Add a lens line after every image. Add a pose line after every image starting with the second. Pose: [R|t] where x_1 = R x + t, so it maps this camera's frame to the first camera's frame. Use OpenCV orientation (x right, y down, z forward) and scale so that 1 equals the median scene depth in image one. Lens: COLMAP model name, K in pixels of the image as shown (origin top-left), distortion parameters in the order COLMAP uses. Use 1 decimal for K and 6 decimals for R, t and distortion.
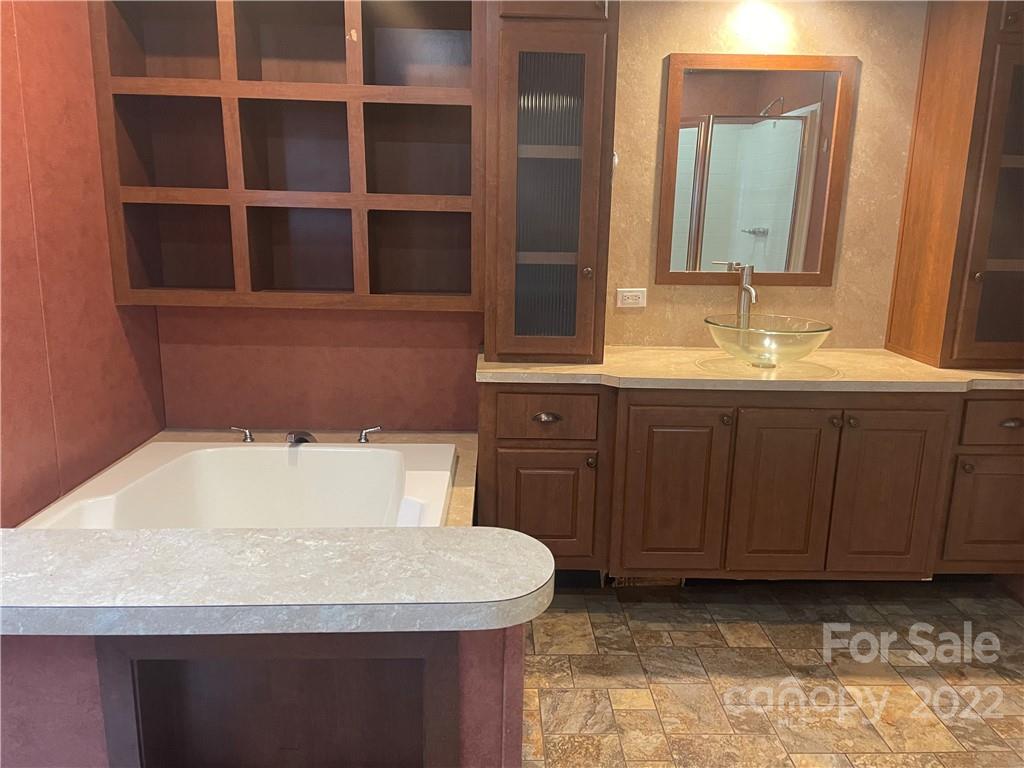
lens RADIAL K [[771.2, 0, 519.6], [0, 771.2, 379.4], [0, 0, 1]] dist [0.102002, -0.128067]
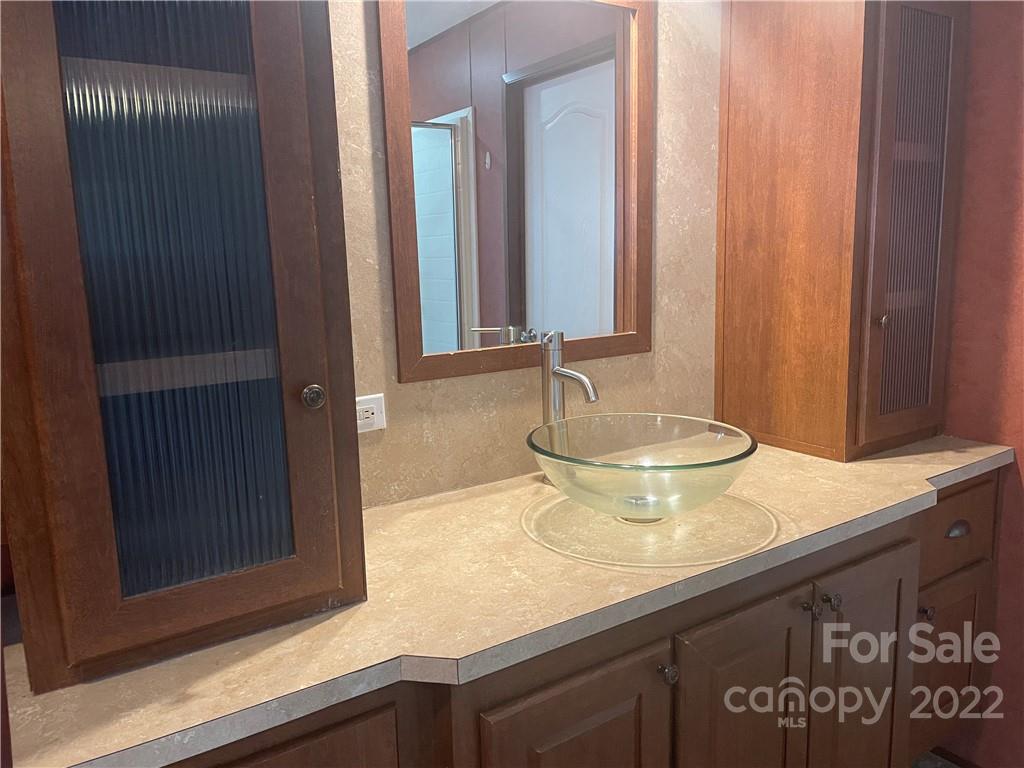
lens RADIAL K [[771.2, 0, 519.6], [0, 771.2, 379.4], [0, 0, 1]] dist [0.102002, -0.128067]
pose [[0.846764, -0.127831, 0.516381, -0.022462], [0.155044, 0.987860, -0.009695, -0.109624], [-0.508873, 0.088271, 0.856304, 0.528048]]
